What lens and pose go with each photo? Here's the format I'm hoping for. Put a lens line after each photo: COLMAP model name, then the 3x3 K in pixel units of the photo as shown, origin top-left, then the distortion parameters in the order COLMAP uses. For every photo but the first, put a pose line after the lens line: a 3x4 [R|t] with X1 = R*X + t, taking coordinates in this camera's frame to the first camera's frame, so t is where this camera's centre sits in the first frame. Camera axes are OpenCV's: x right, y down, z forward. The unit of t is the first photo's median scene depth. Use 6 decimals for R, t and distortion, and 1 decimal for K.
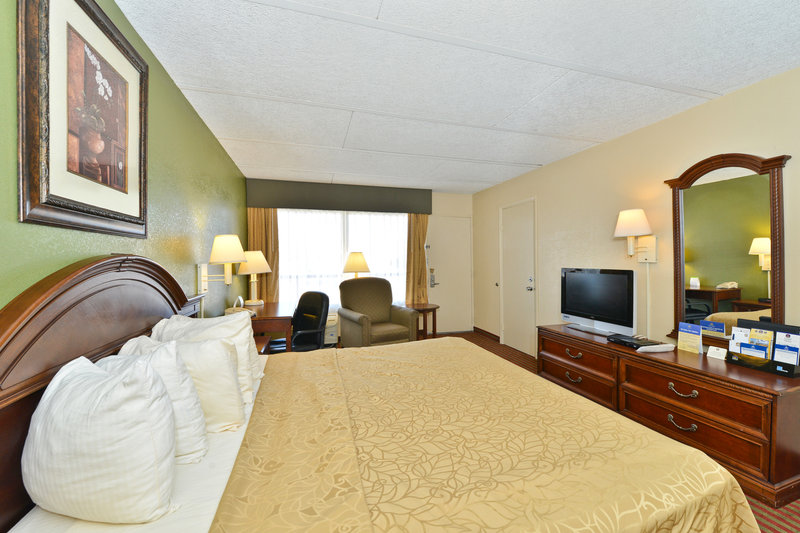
lens RADIAL K [[335.4, 0, 402.6], [0, 335.4, 261.9], [0, 0, 1]] dist [-0.008480, -0.000555]
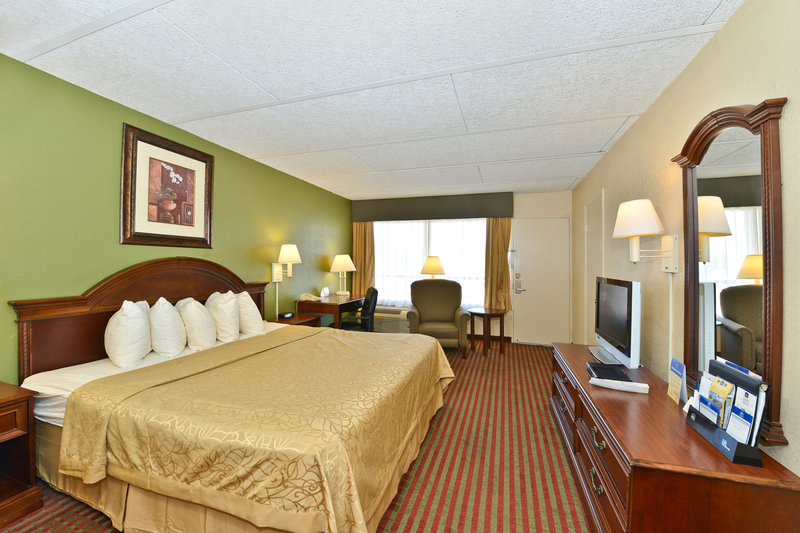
lens RADIAL K [[335.4, 0, 411.0], [0, 335.4, 259.9], [0, 0, 1]] dist [-0.008480, -0.000555]
pose [[0.799271, 0.013055, -0.600829, 0.483365], [-0.022263, 0.999721, -0.007894, -0.006233], [0.600559, 0.019685, 0.799338, 0.063390]]
